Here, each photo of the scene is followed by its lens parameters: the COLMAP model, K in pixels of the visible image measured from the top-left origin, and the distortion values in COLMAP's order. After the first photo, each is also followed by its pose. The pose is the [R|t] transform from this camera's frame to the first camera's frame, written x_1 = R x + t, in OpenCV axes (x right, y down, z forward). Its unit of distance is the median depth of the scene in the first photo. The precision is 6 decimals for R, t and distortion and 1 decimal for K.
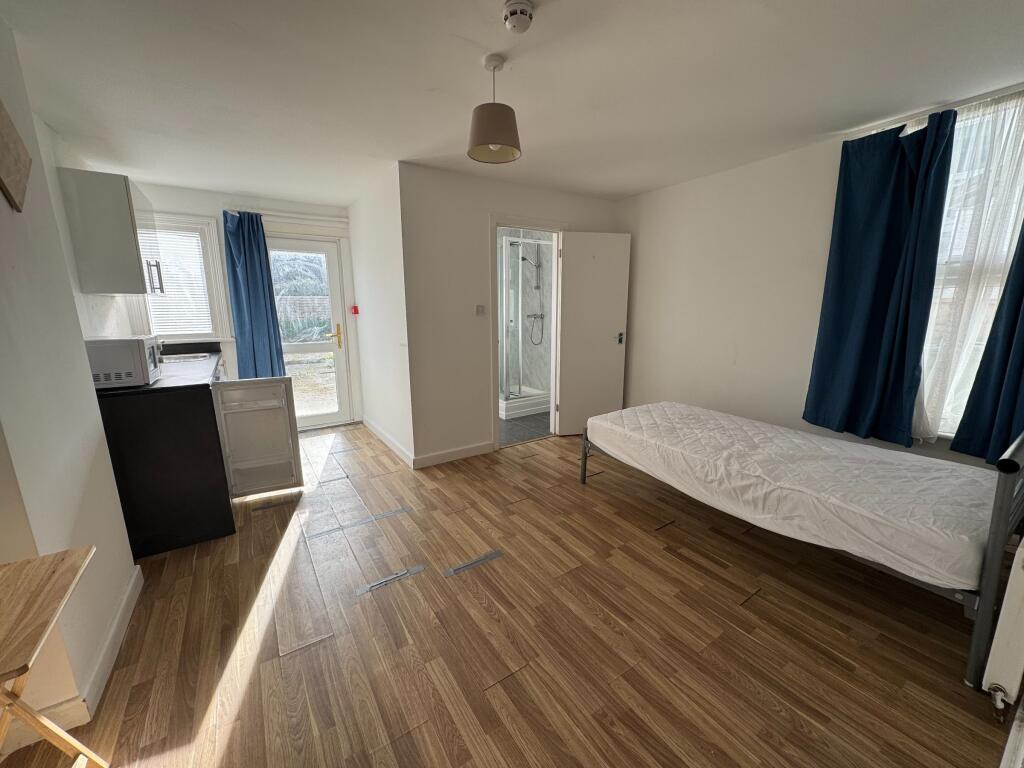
lens RADIAL K [[409.4, 0, 512.2], [0, 409.4, 383.5], [0, 0, 1]] dist [-0.001443, 0.000806]
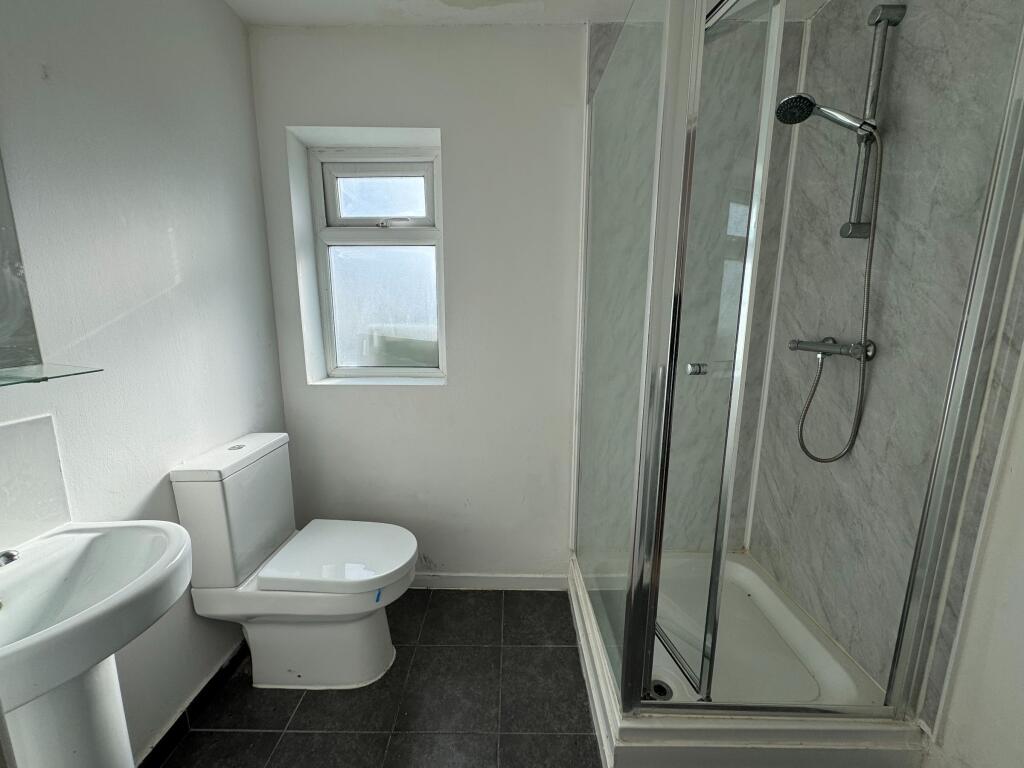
lens RADIAL K [[409.4, 0, 508.4], [0, 409.4, 385.2], [0, 0, 1]] dist [-0.001443, 0.000806]
pose [[0.819868, 0.108865, -0.562108, 0.038023], [-0.133148, 0.991094, -0.002256, -0.115503], [0.556856, 0.076693, 0.827061, 0.690825]]
